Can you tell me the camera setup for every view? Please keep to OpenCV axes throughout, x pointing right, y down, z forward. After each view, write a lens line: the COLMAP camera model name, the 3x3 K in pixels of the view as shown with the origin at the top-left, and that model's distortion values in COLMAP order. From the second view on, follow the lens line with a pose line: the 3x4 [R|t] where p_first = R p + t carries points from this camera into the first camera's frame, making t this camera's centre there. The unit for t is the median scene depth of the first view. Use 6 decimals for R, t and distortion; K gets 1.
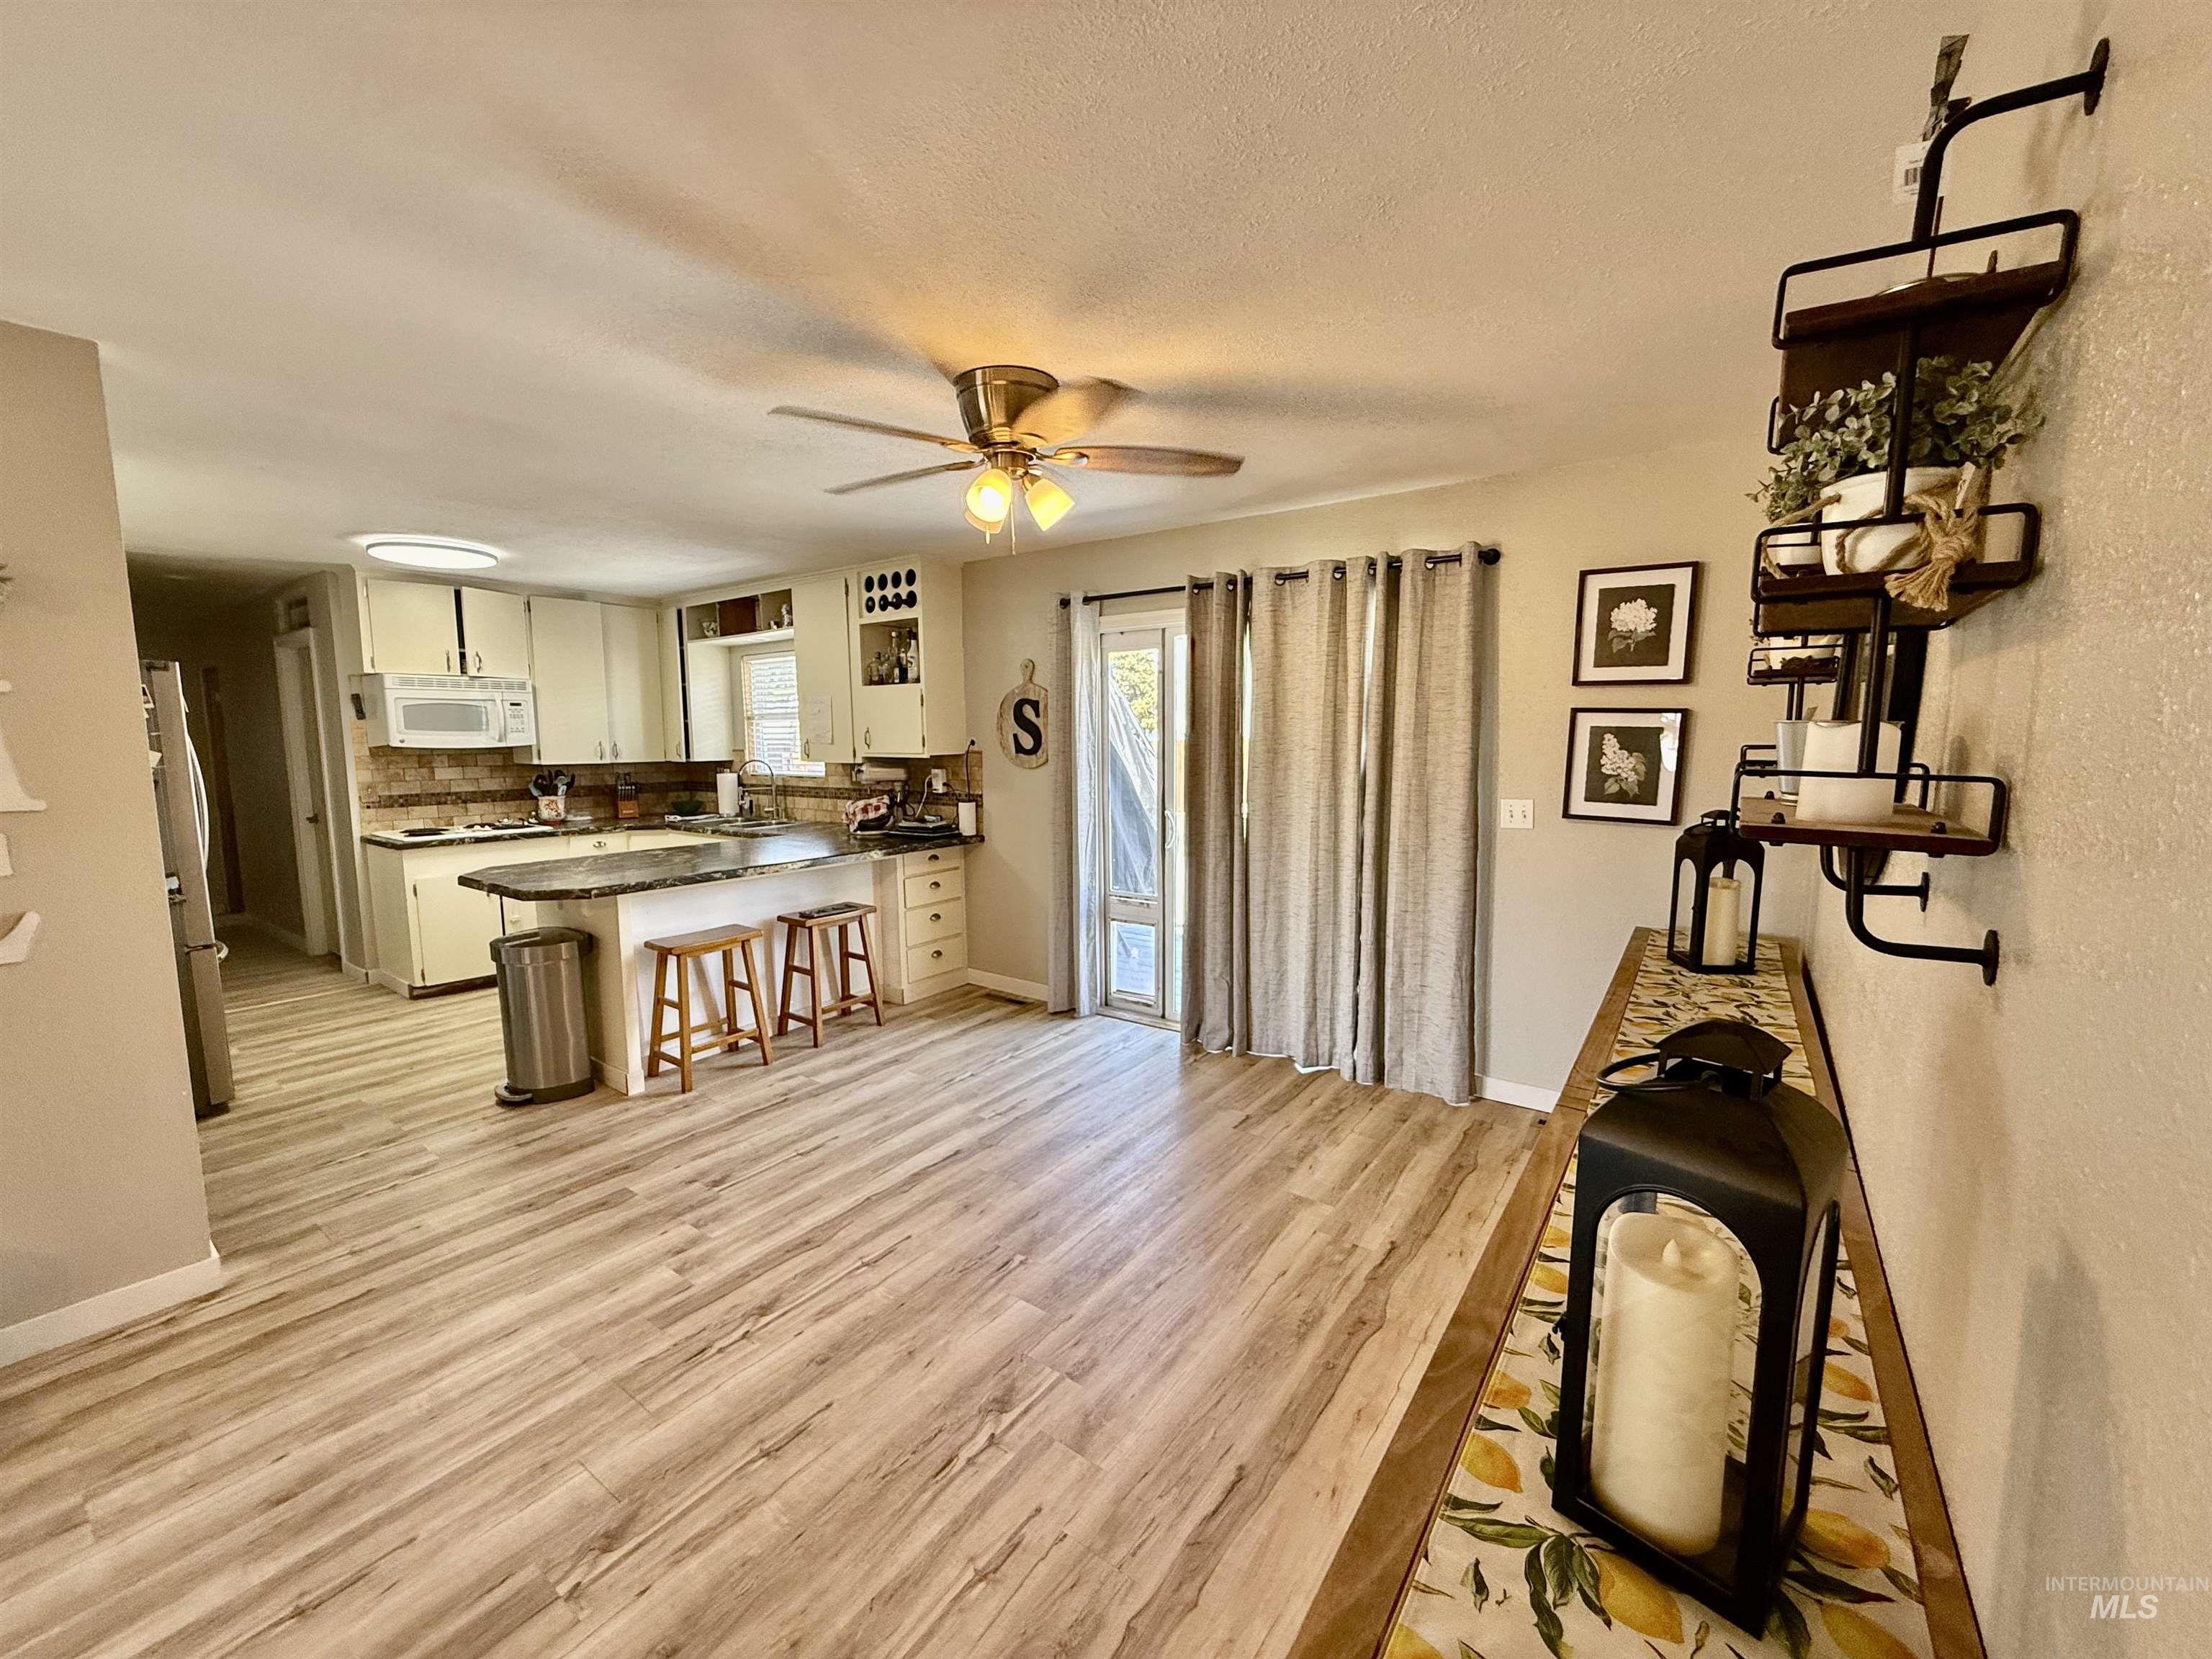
lens RADIAL K [[884.7, 0, 1102.9], [0, 884.7, 831.5], [0, 0, 1]] dist [-0.000638, 0.000832]
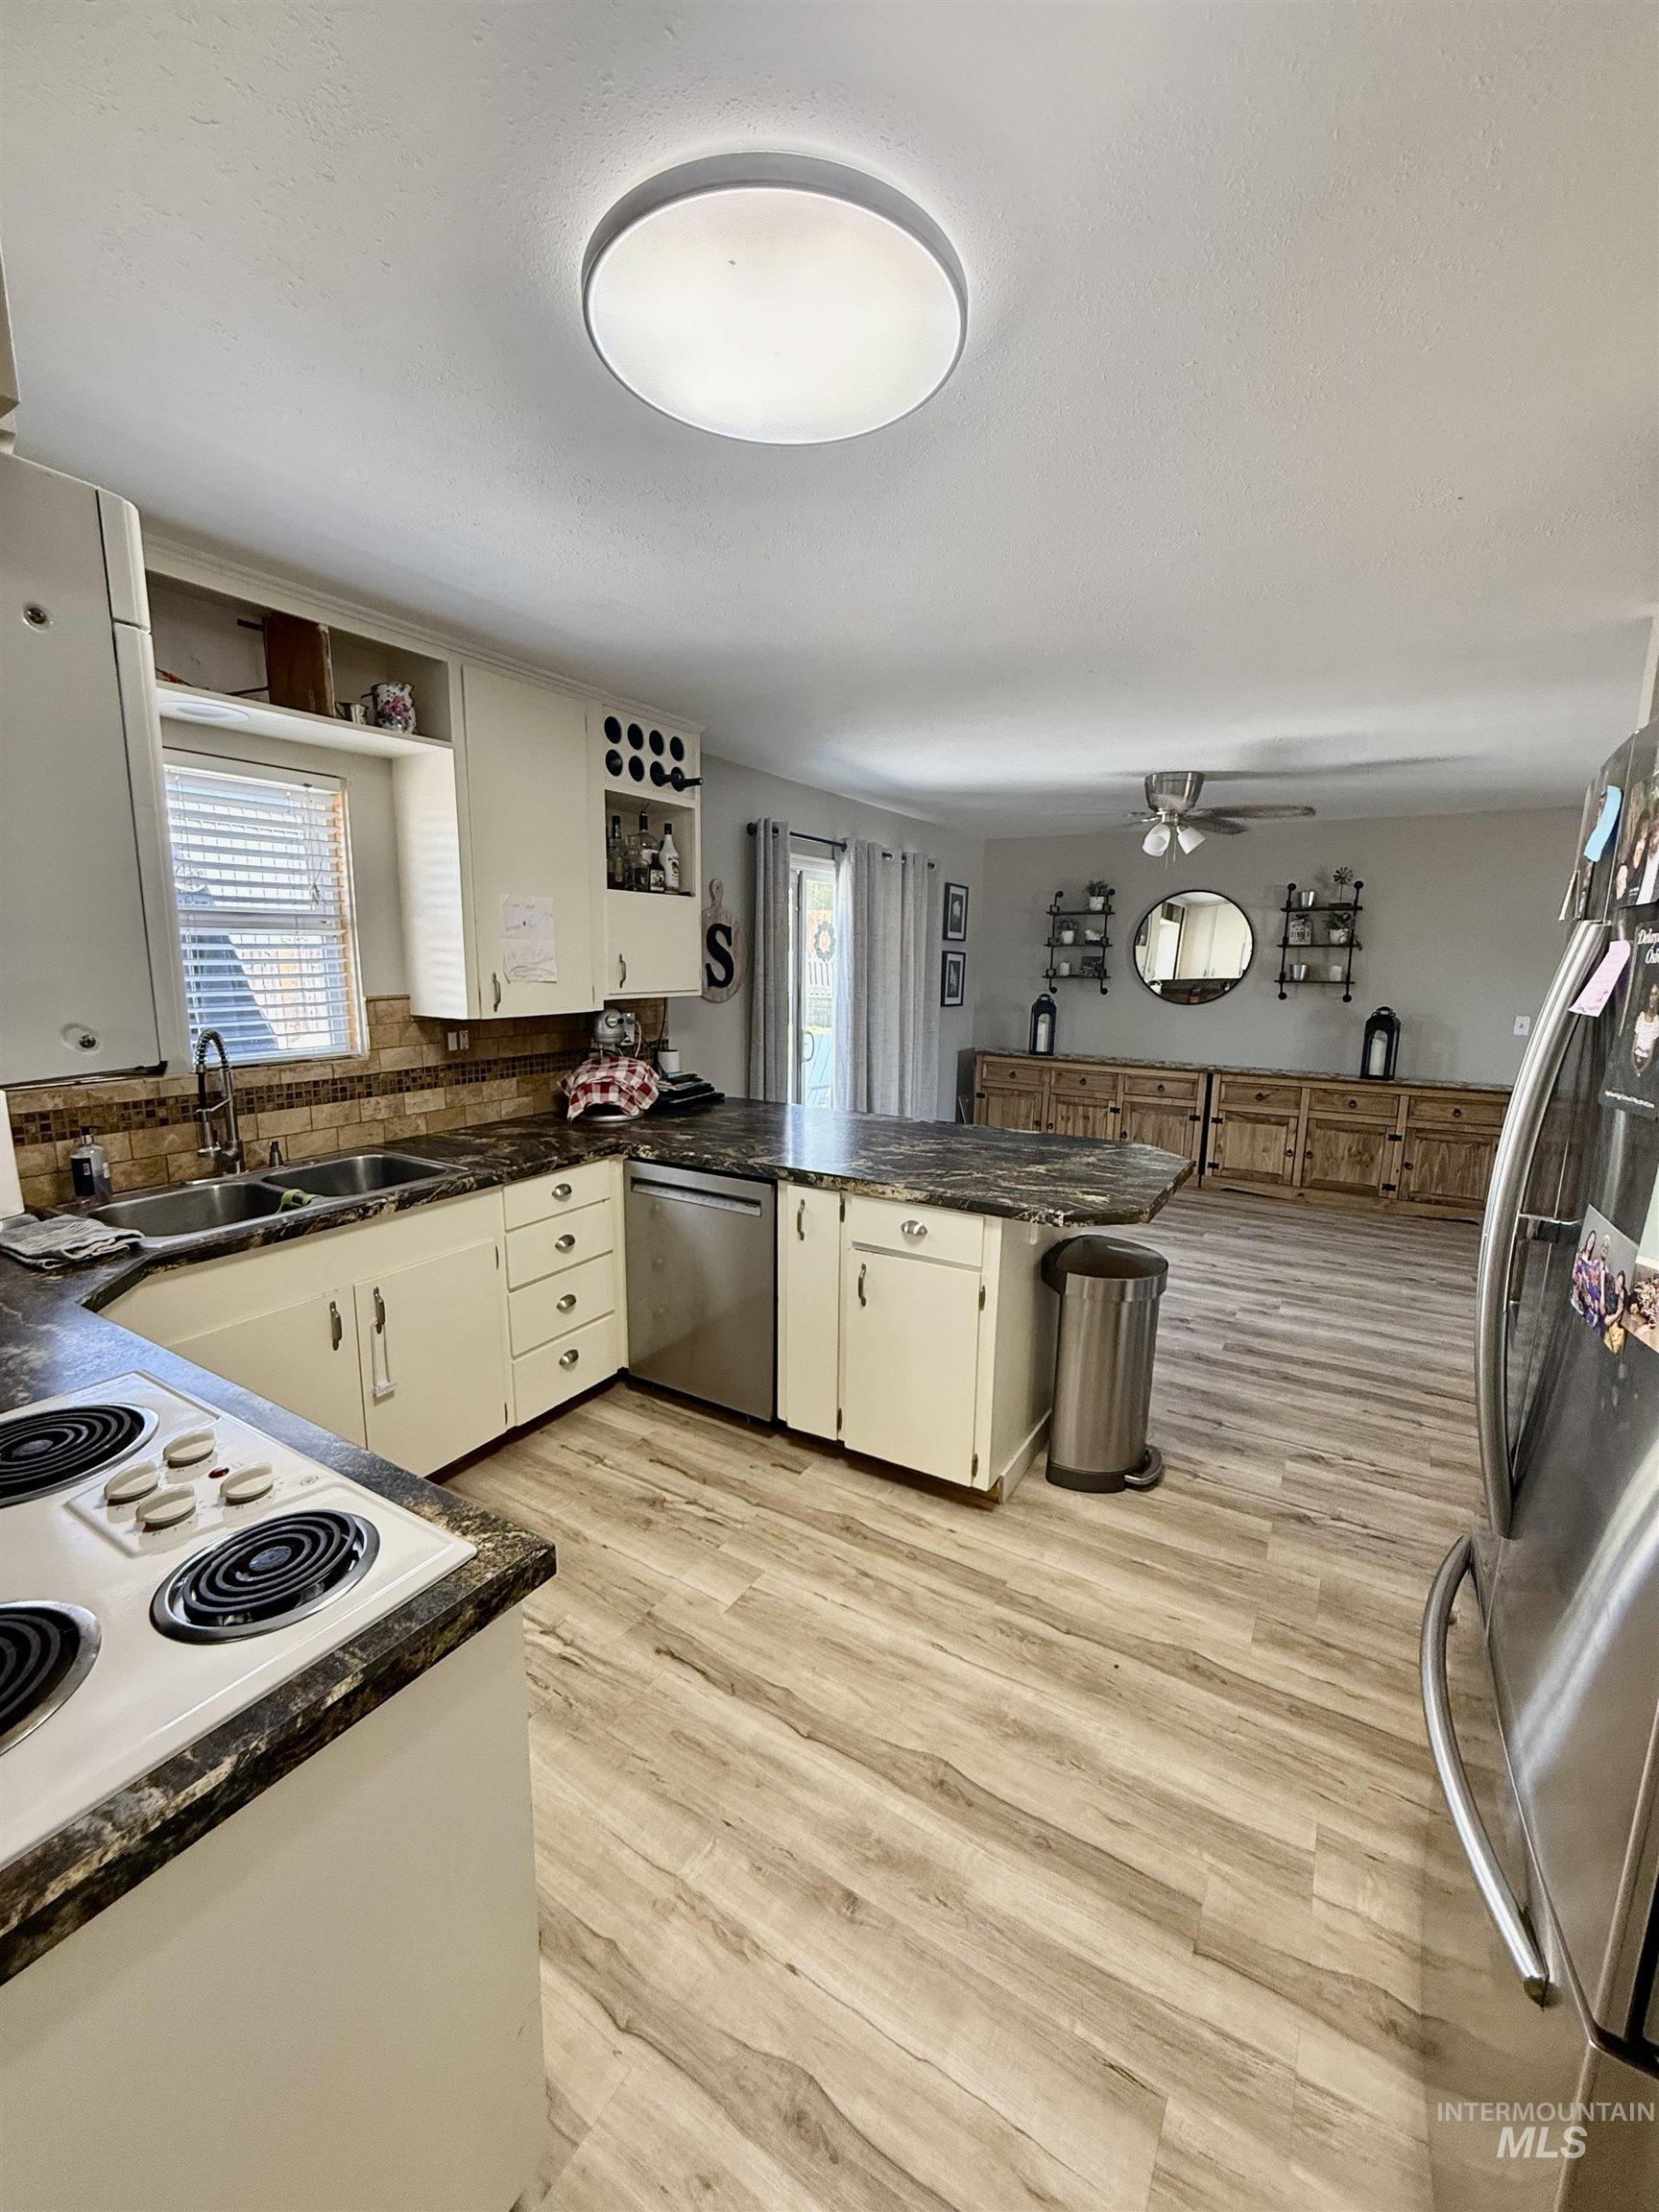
lens RADIAL K [[884.7, 0, 828.0], [0, 884.7, 1102.0], [0, 0, 1]] dist [-0.000638, 0.000832]
pose [[-0.071449, -0.157946, 0.984859, -1.286874], [0.103914, 0.980831, 0.164838, -0.140661], [-0.992017, 0.114118, -0.053667, 1.231262]]
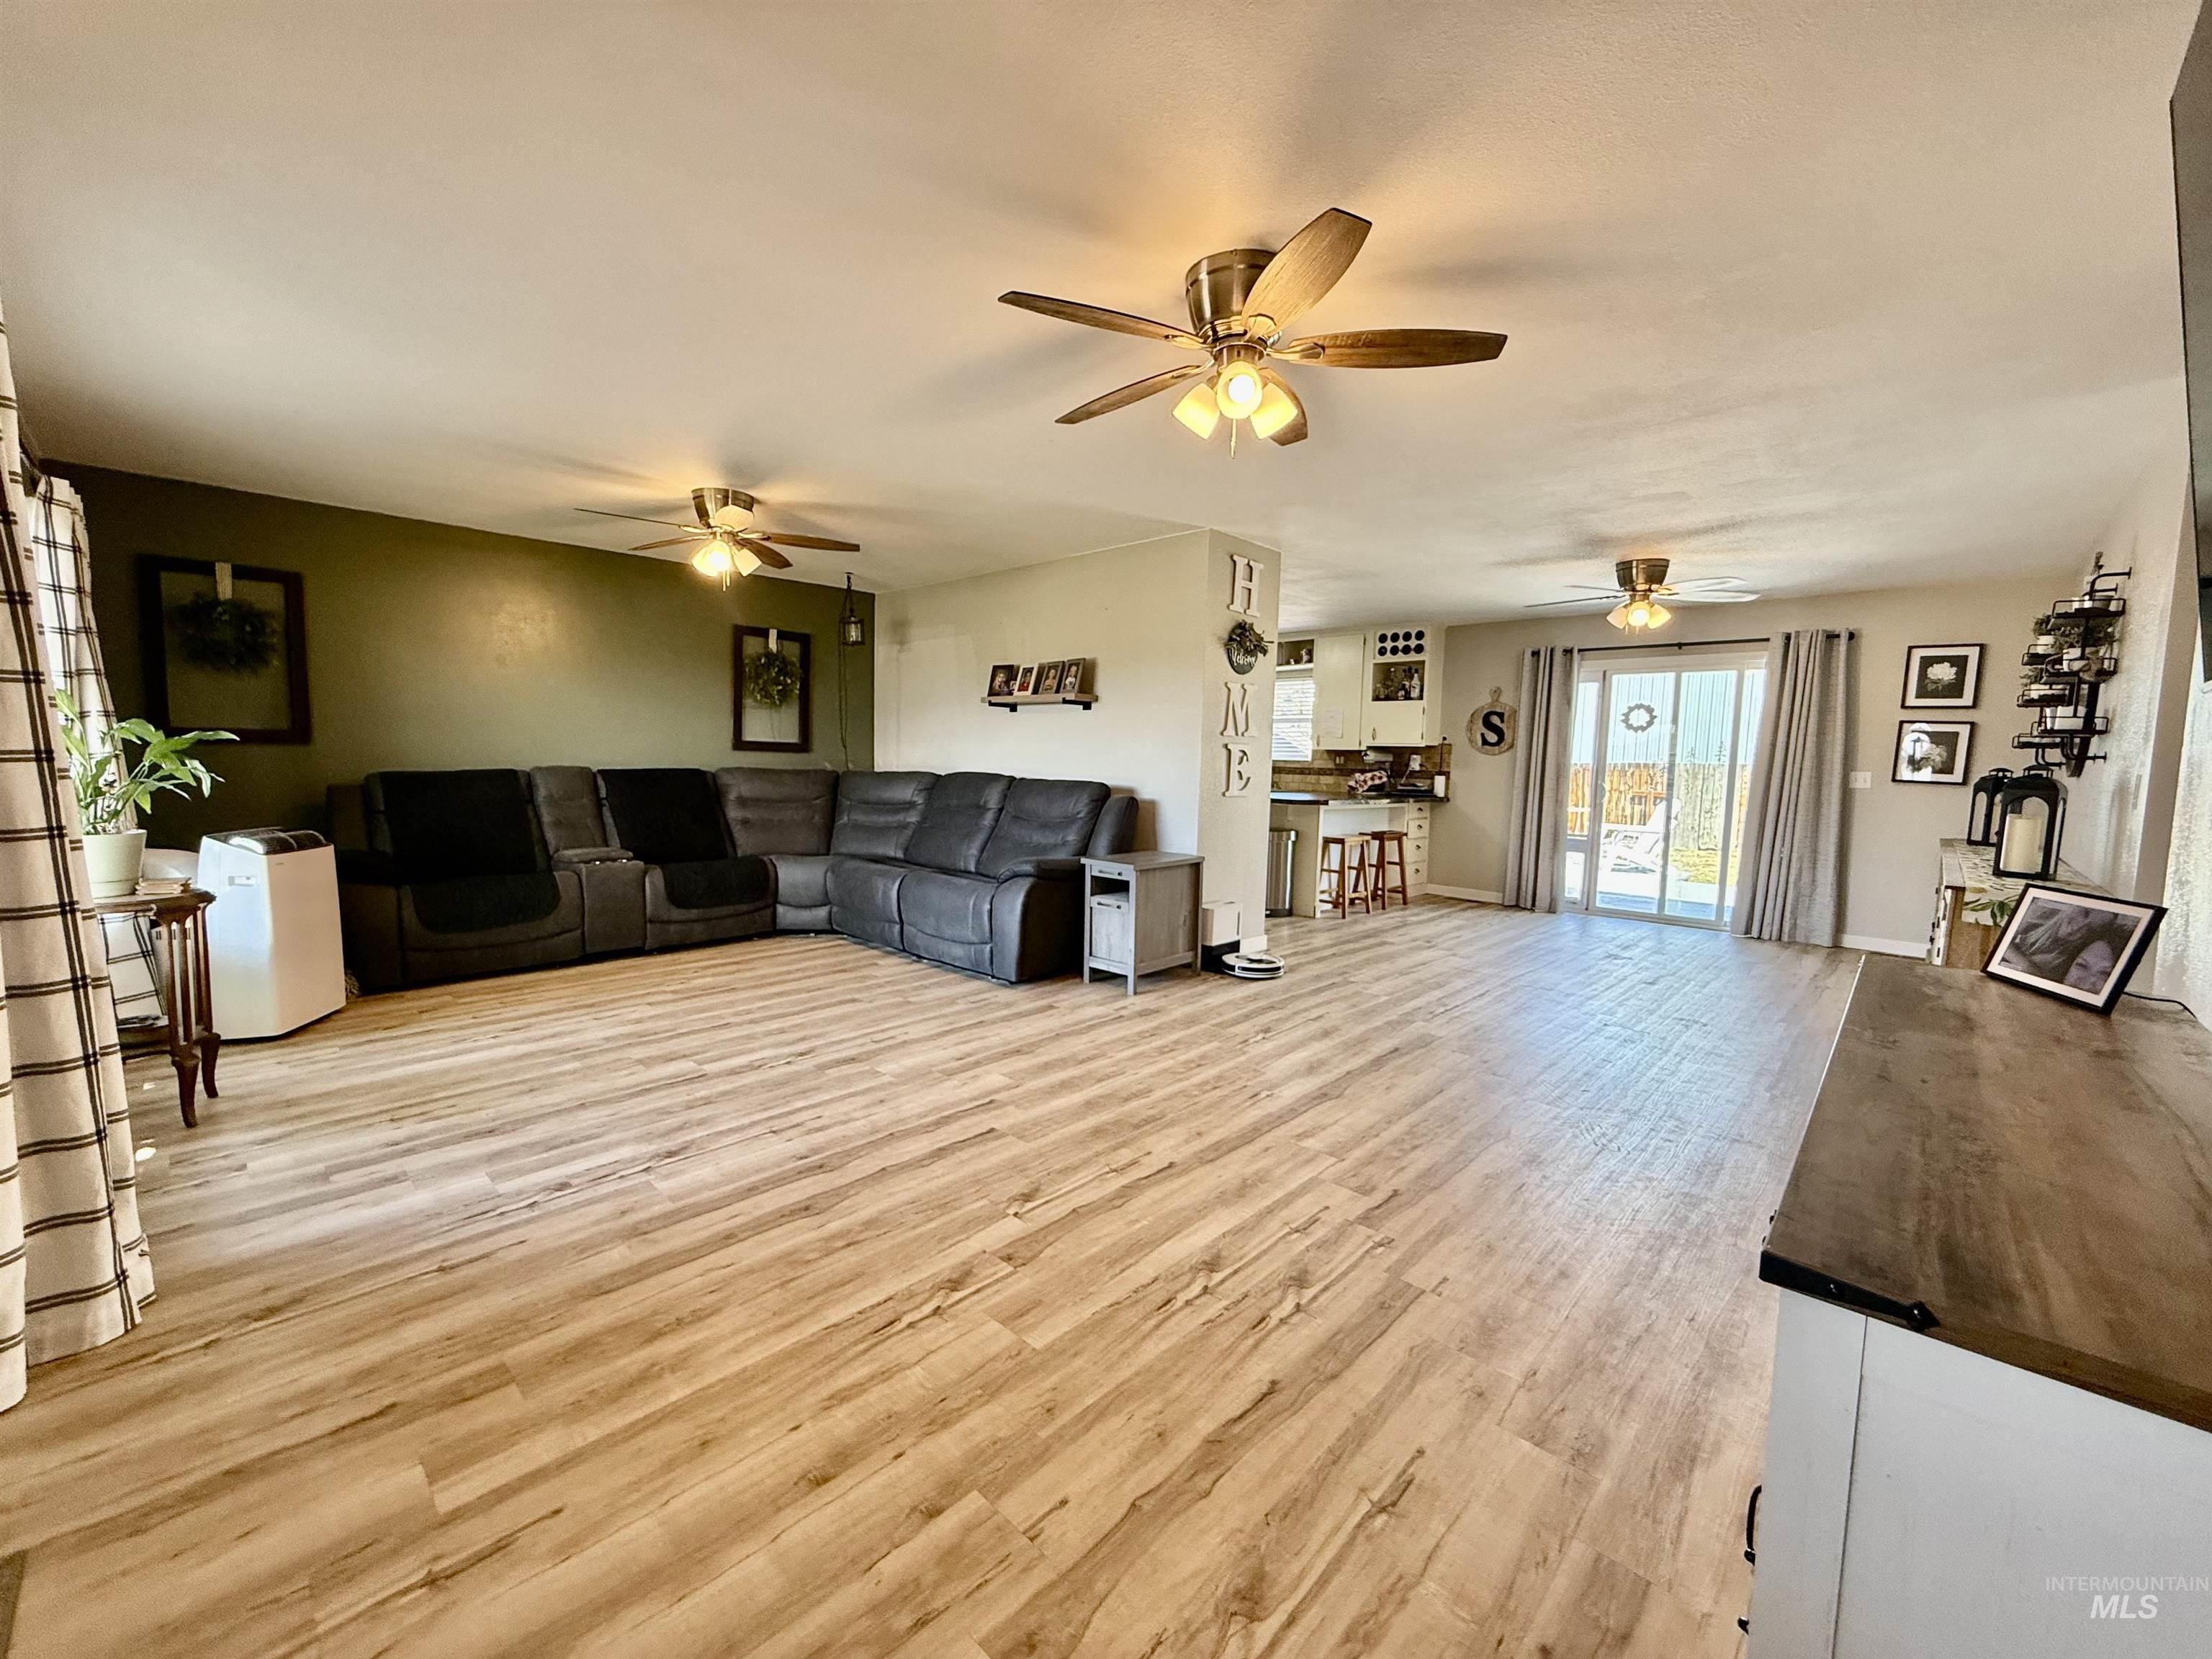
lens RADIAL K [[884.7, 0, 1102.9], [0, 884.7, 831.5], [0, 0, 1]] dist [-0.000638, 0.000832]
pose [[0.989928, 0.045168, -0.134170, -0.725738], [-0.049342, 0.998391, -0.027944, 0.190176], [0.132692, 0.034283, 0.990564, -0.875343]]
